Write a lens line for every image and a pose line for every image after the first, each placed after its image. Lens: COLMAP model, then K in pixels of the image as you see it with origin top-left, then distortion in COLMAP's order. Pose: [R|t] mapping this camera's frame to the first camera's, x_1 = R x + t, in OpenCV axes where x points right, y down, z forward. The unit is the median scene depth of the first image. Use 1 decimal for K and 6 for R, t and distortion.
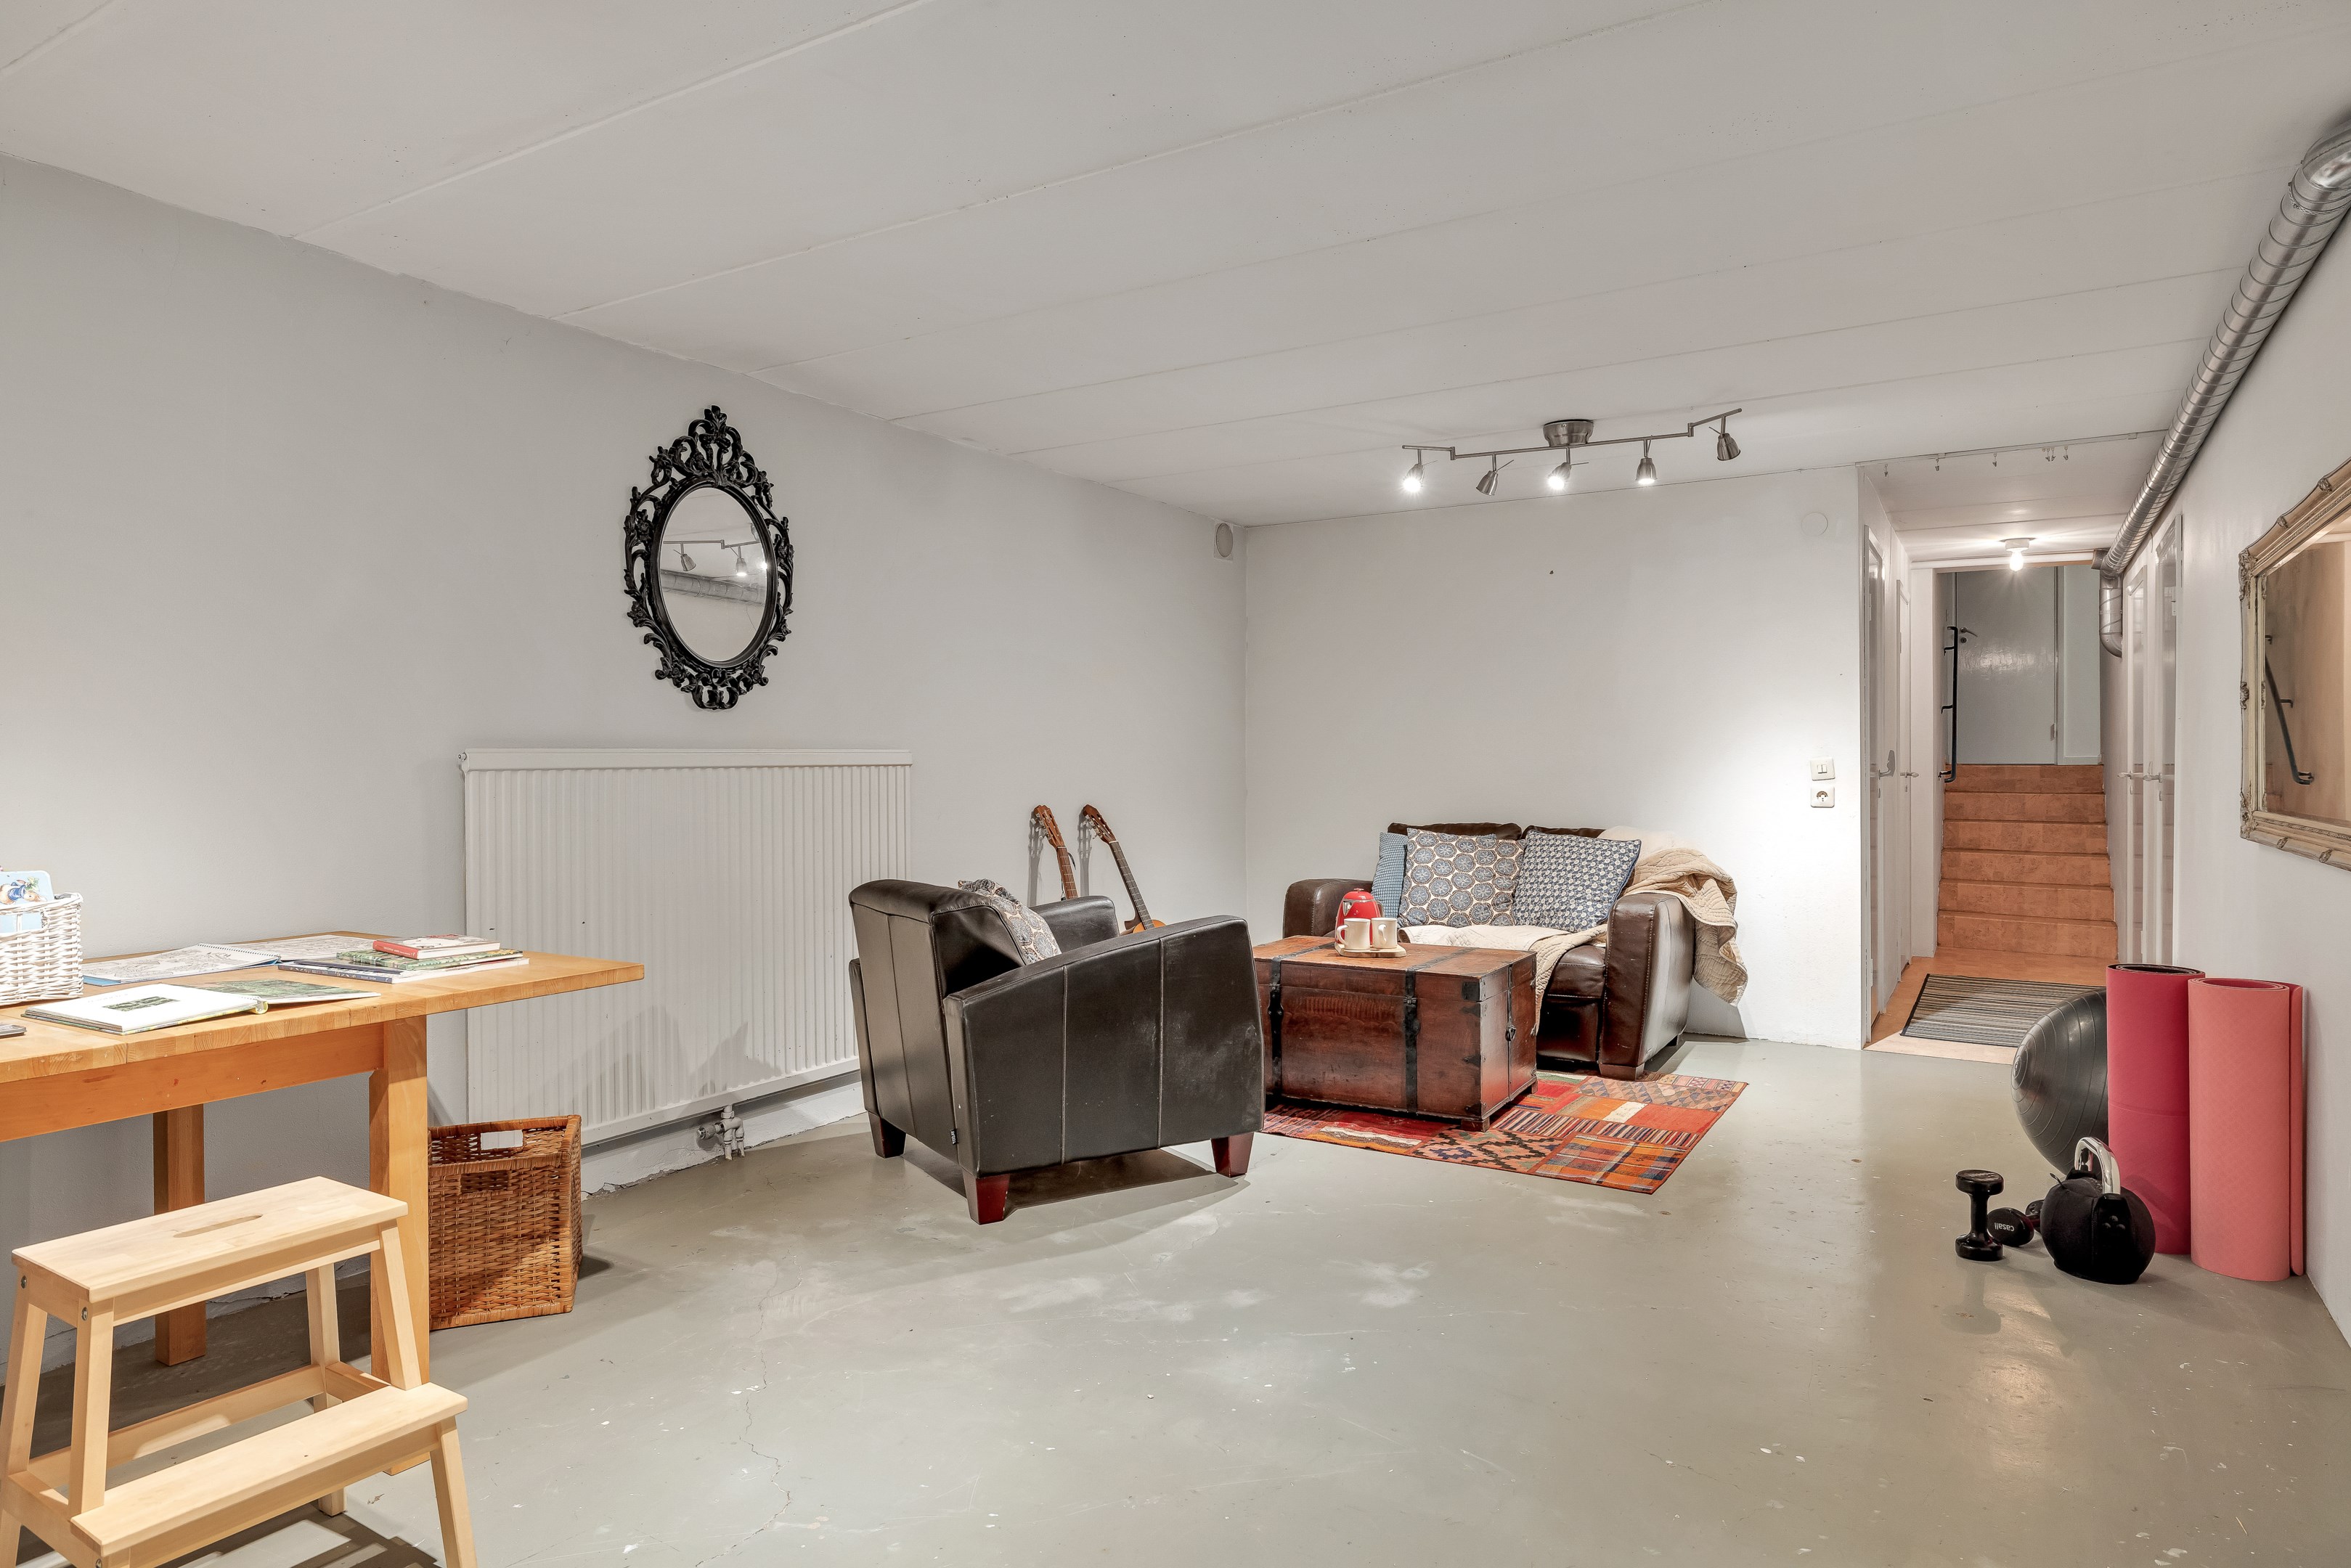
lens RADIAL K [[1355.8, 0, 1165.1], [0, 1355.8, 778.5], [0, 0, 1]] dist [-0.003194, 0.000169]
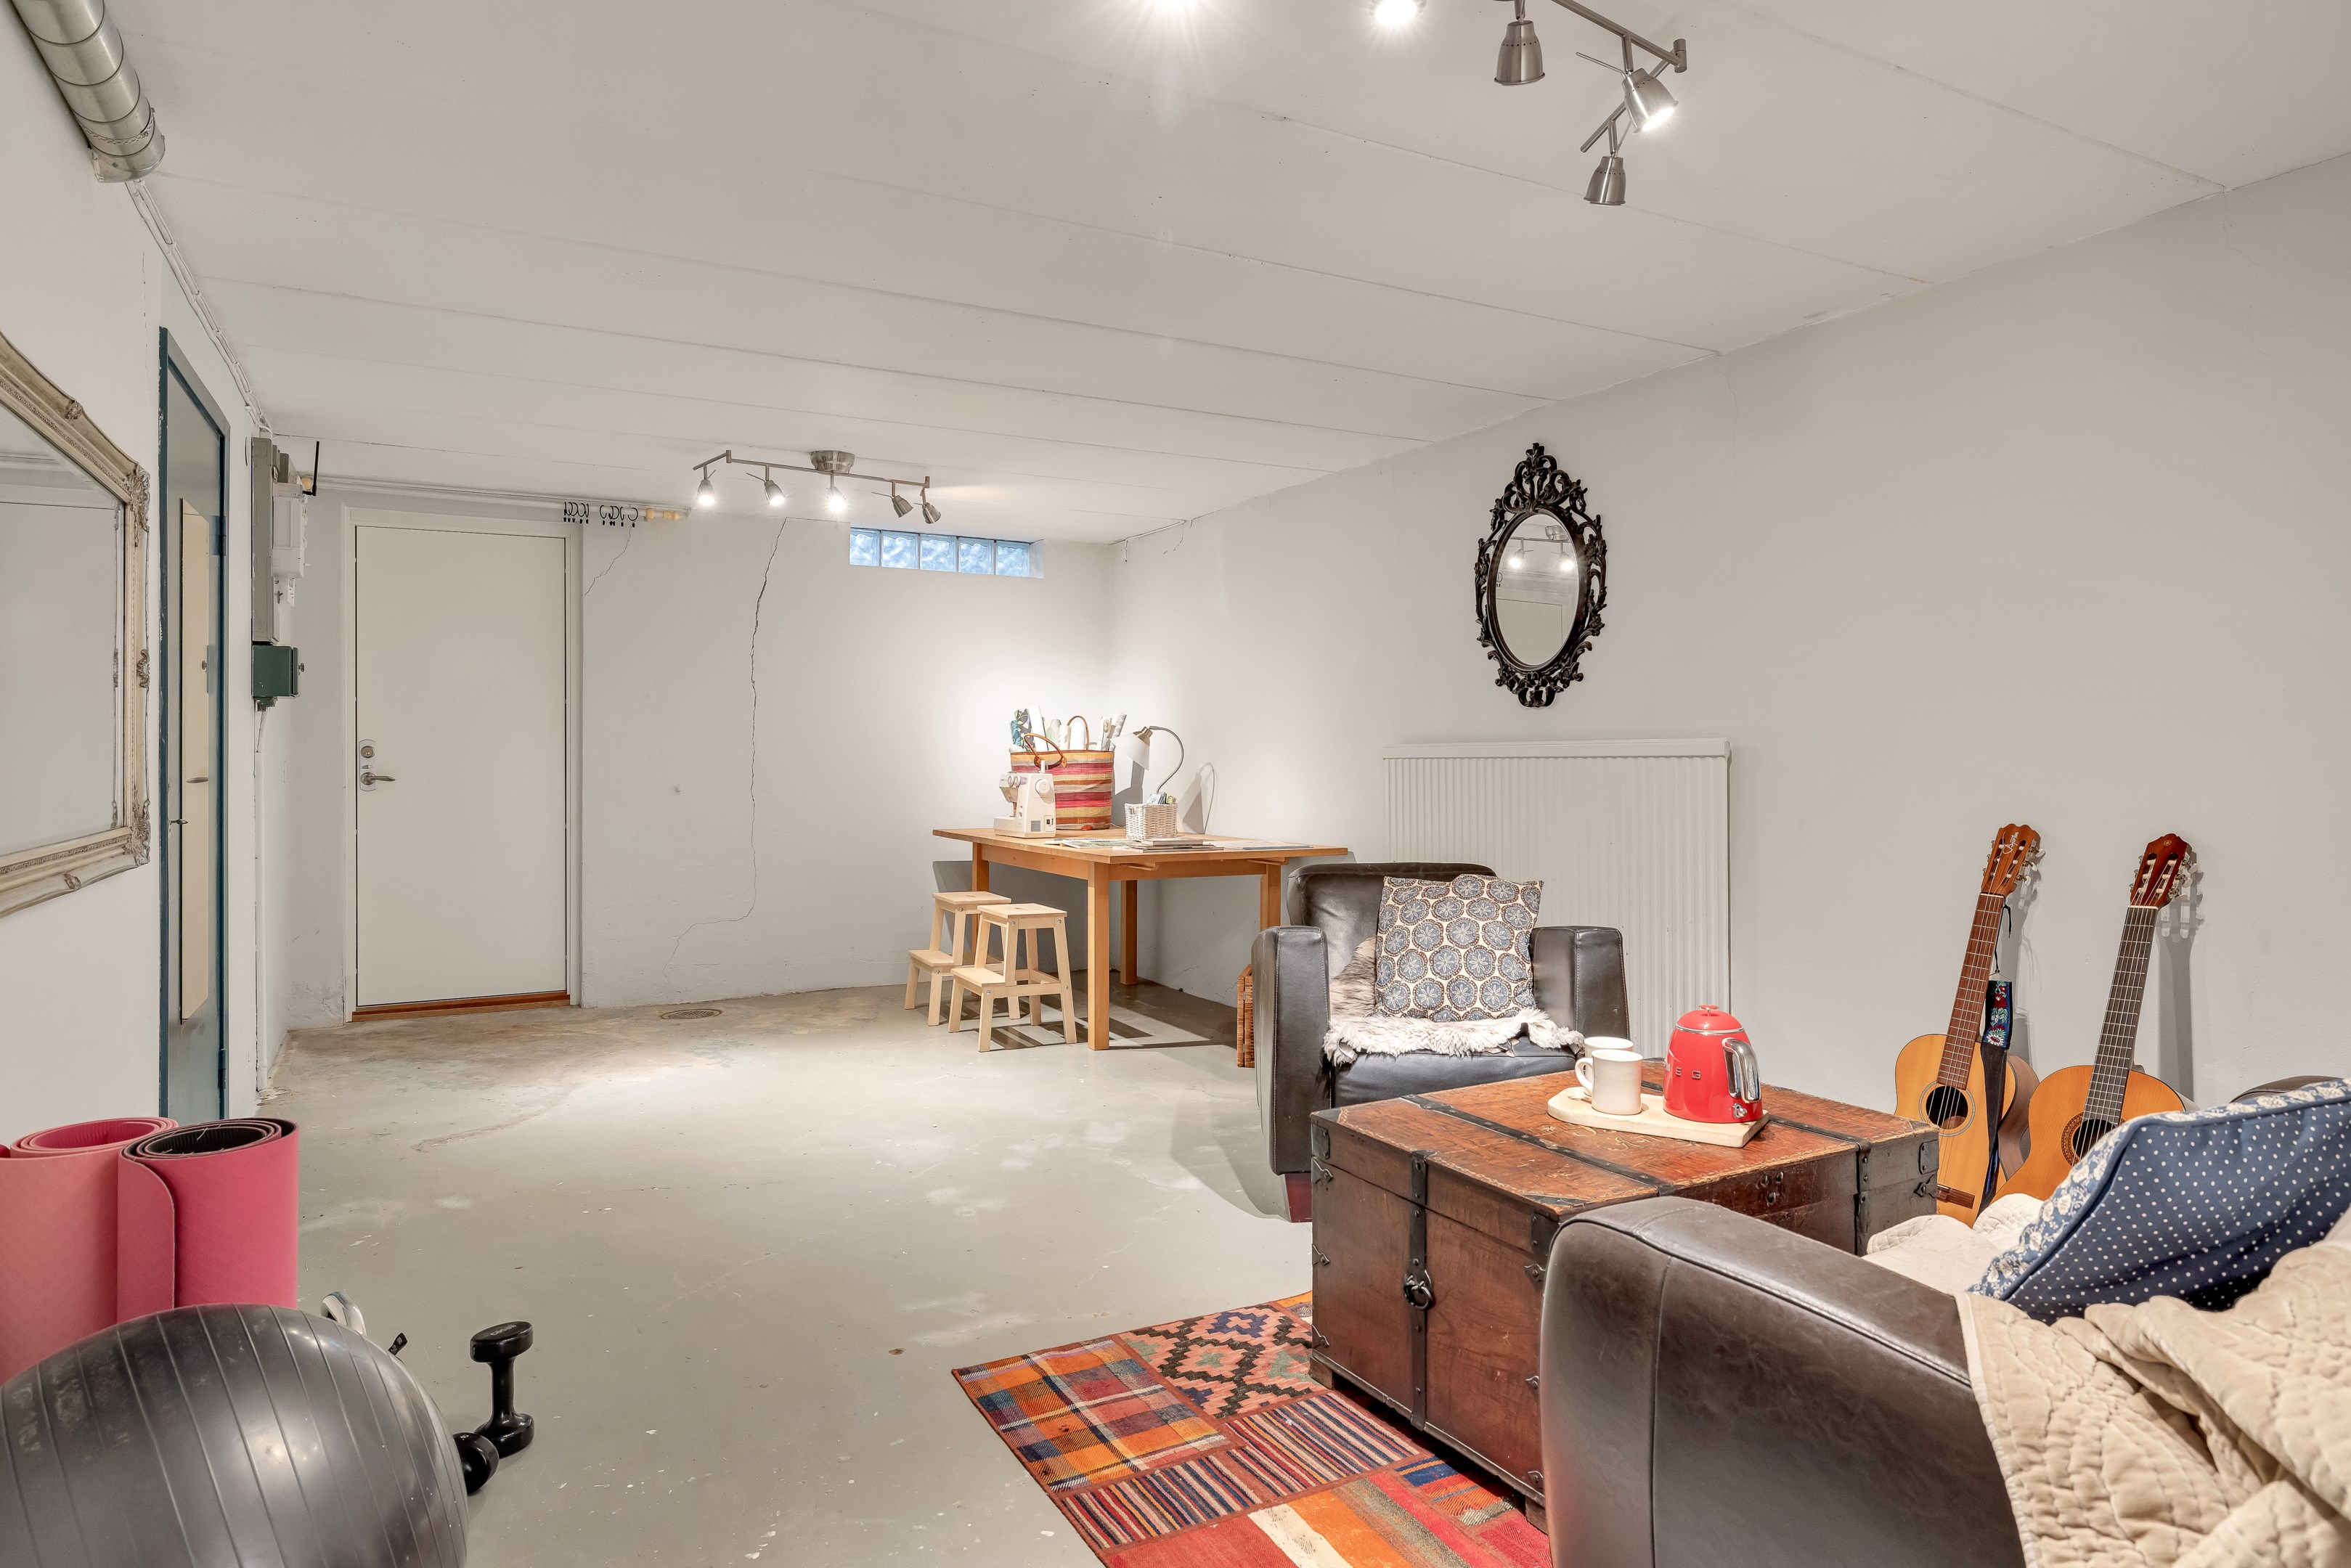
lens RADIAL K [[1355.8, 0, 1164.3], [0, 1355.8, 763.6], [0, 0, 1]] dist [-0.003194, 0.000169]
pose [[-0.495167, 0.007330, -0.868767, 0.822492], [-0.012026, 0.999811, 0.015290, -0.016960], [0.868714, 0.018018, -0.494985, 1.298000]]
